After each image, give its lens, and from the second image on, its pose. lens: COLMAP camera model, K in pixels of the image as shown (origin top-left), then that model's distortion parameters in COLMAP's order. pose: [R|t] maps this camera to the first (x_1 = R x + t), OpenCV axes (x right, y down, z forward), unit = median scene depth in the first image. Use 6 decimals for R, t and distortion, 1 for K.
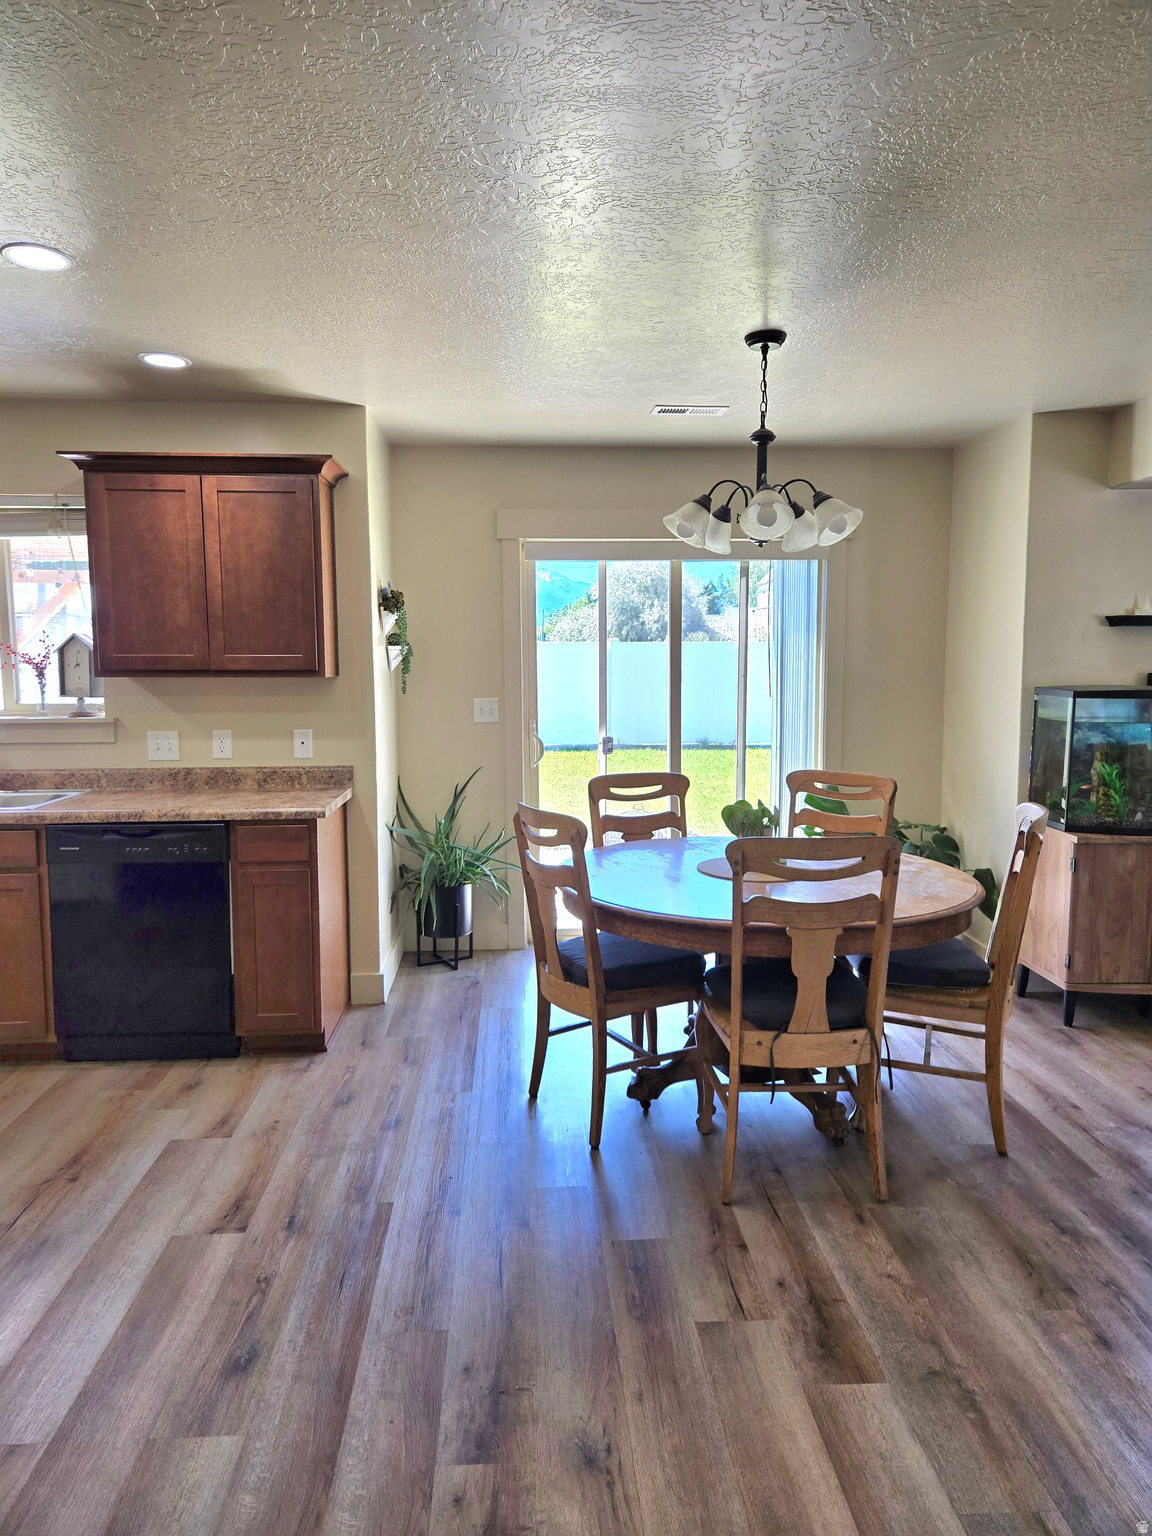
lens RADIAL K [[1031.4, 0, 576.0], [0, 1031.4, 768.0], [0, 0, 1]] dist [0.075480, -0.062636]
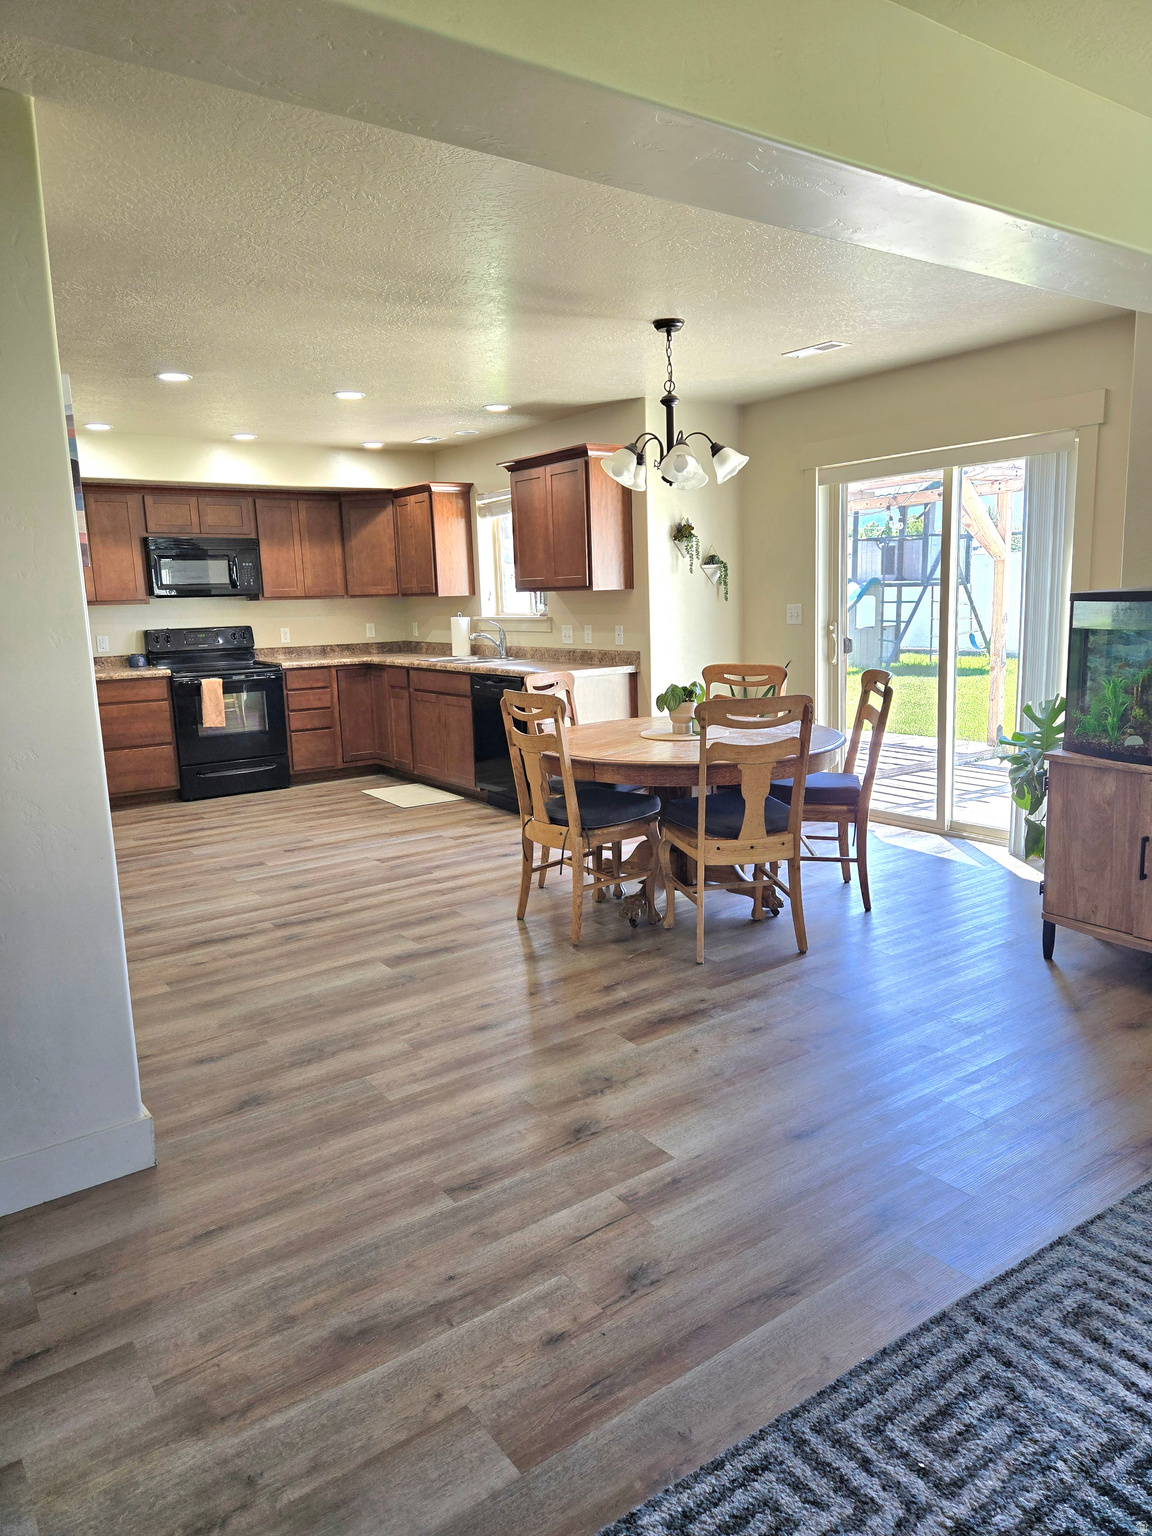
lens RADIAL K [[1028.1, 0, 587.5], [0, 1028.1, 778.8], [0, 0, 1]] dist [0.076982, -0.061575]
pose [[0.533557, 0.139376, -0.834201, 1.173294], [-0.061961, 0.990119, 0.125795, -0.003257], [0.843491, -0.015431, 0.536921, 0.186296]]
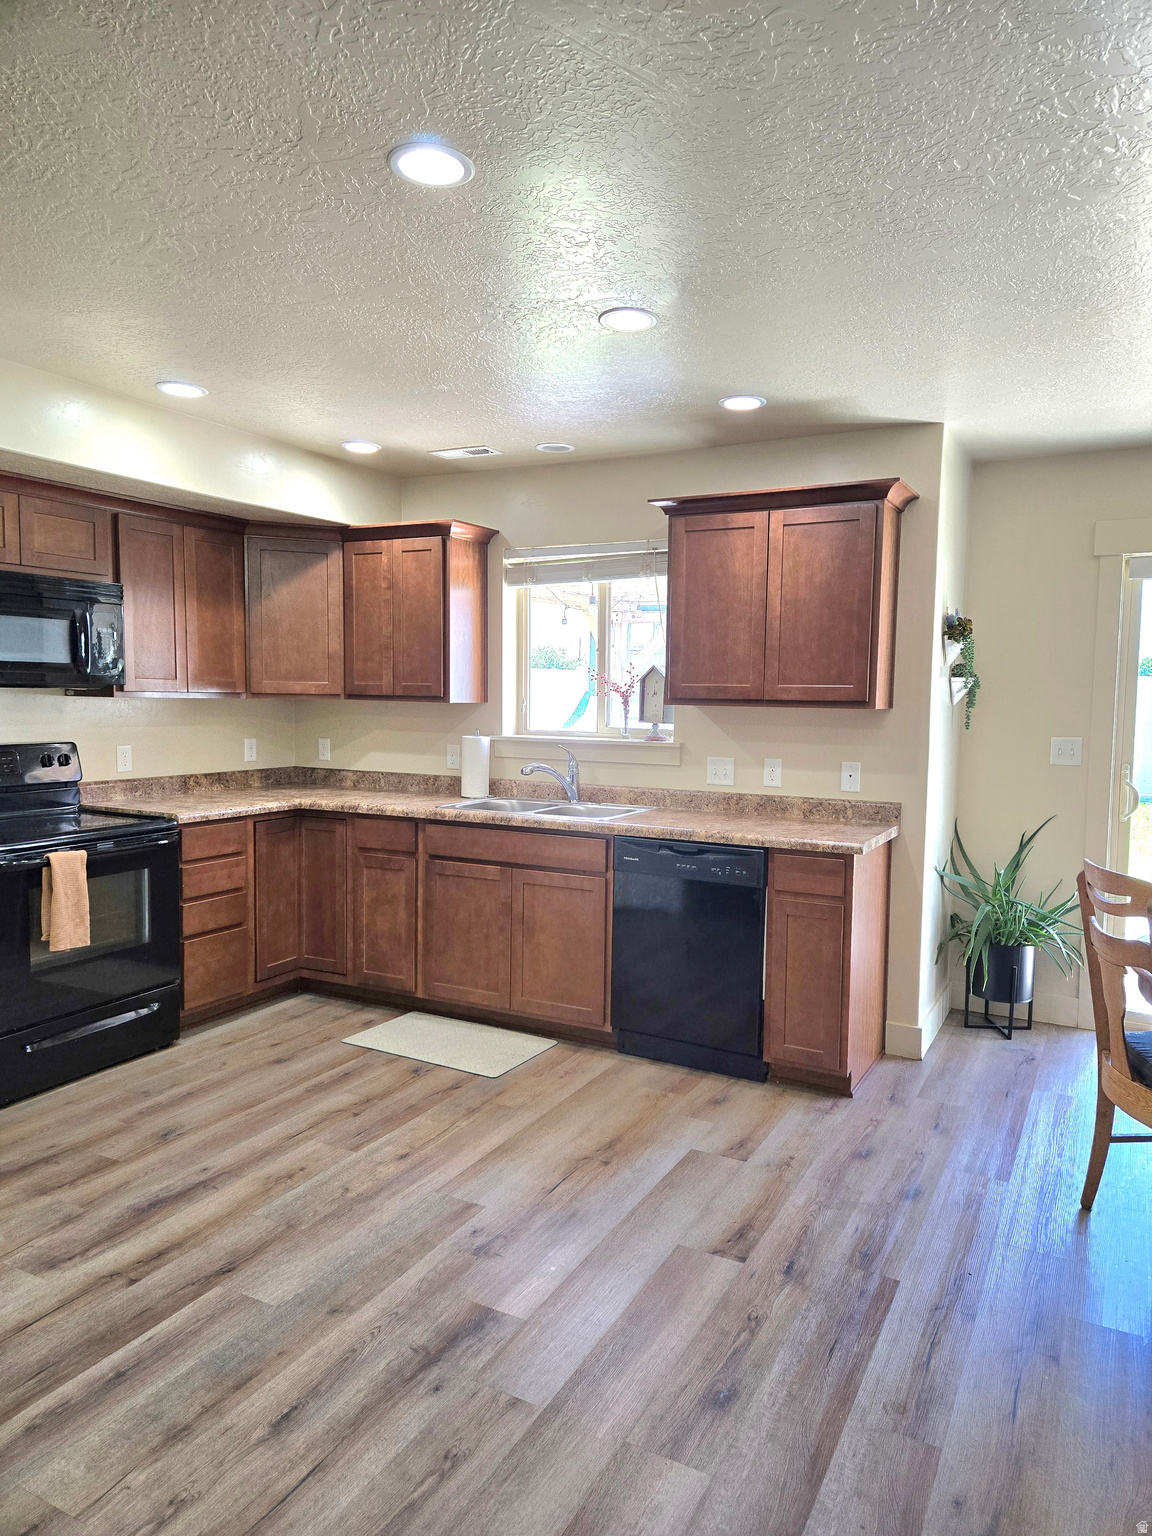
lens RADIAL K [[1028.1, 0, 587.5], [0, 1028.1, 778.8], [0, 0, 1]] dist [0.076982, -0.061575]
pose [[0.857694, 0.060562, -0.510581, 0.024981], [-0.072490, 0.997363, -0.003470, -0.000161], [0.509024, 0.039988, 0.859823, 0.042454]]
